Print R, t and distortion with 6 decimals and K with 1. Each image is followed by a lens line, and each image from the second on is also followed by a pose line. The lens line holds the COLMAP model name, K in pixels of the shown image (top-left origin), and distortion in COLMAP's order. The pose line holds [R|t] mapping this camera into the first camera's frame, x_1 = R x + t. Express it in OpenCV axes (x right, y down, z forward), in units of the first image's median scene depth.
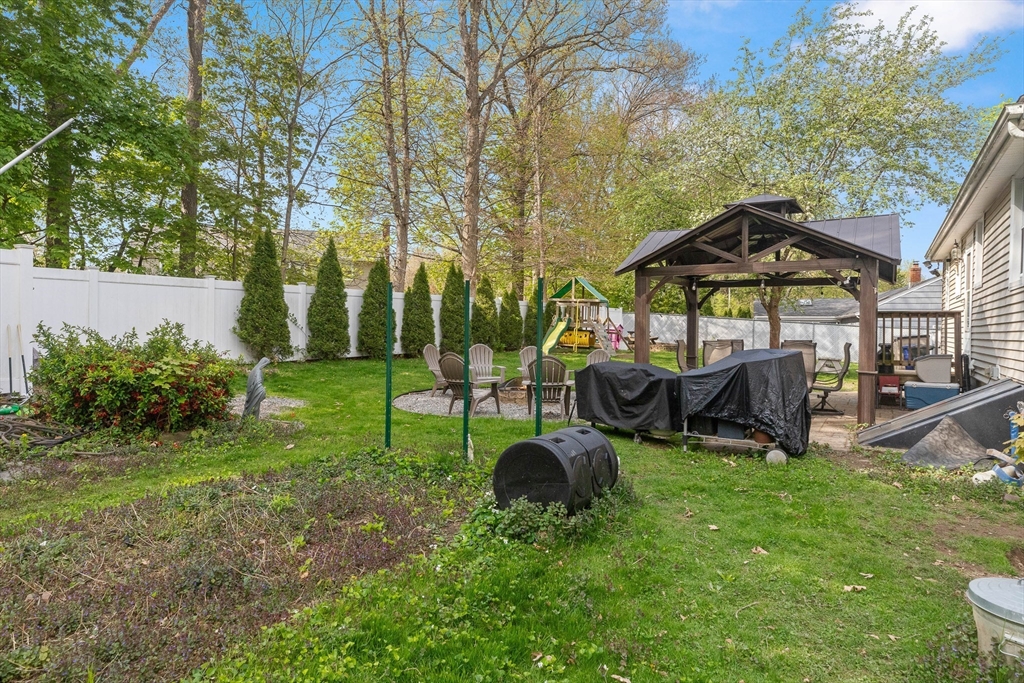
lens RADIAL K [[633.7, 0, 509.5], [0, 633.7, 339.8], [0, 0, 1]] dist [0.004355, -0.001076]
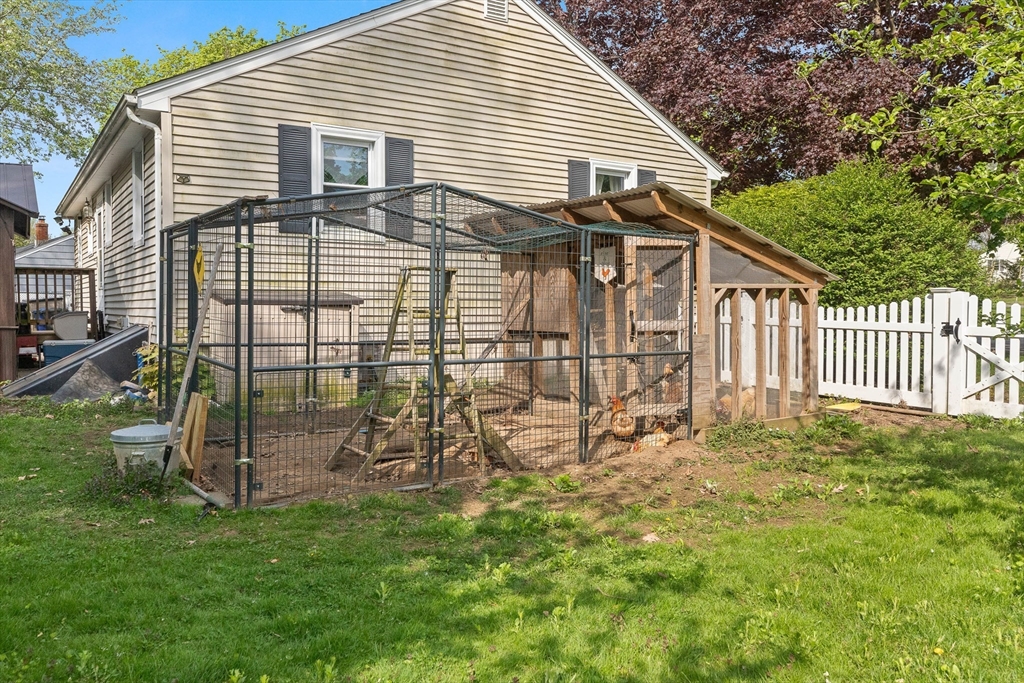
lens RADIAL K [[797.4, 0, 505.5], [0, 797.4, 317.1], [0, 0, 1]] dist [0.005382, 0.016552]
pose [[0.457702, -0.028435, 0.888651, -0.132119], [0.023940, 0.999520, 0.019652, 0.023150], [-0.888783, 0.012280, 0.458163, -0.177208]]
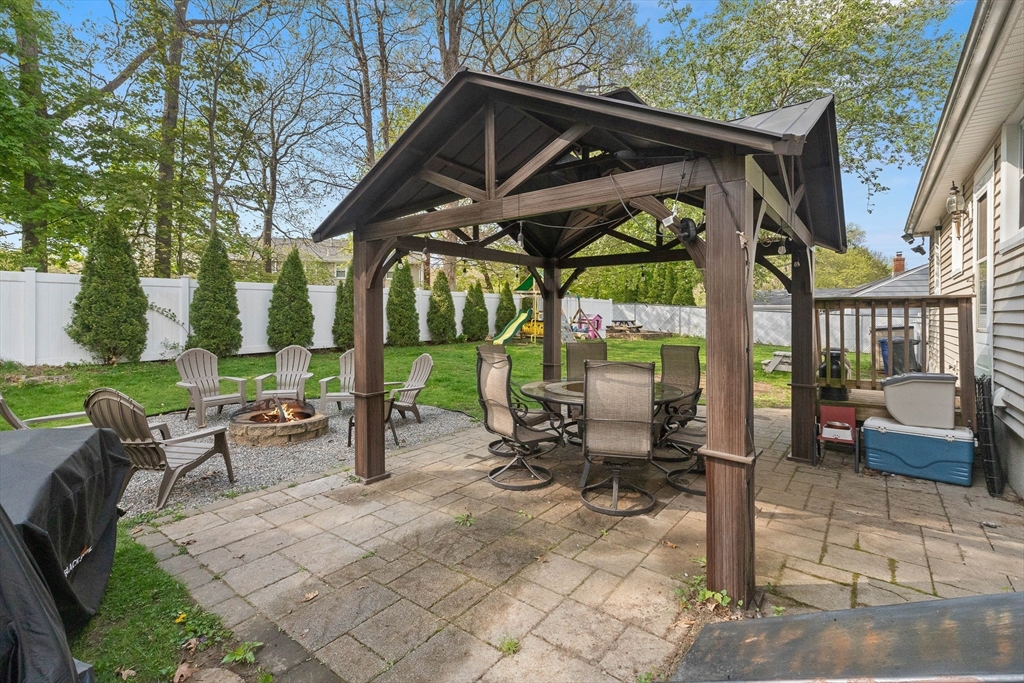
lens RADIAL K [[473.4, 0, 512.0], [0, 473.4, 315.5], [0, 0, 1]] dist [0.002612, 0.000350]
pose [[0.992723, -0.006950, -0.120216, 0.358811], [0.004523, 0.999781, -0.020450, -0.020956], [0.120331, 0.019757, 0.992537, 0.534735]]
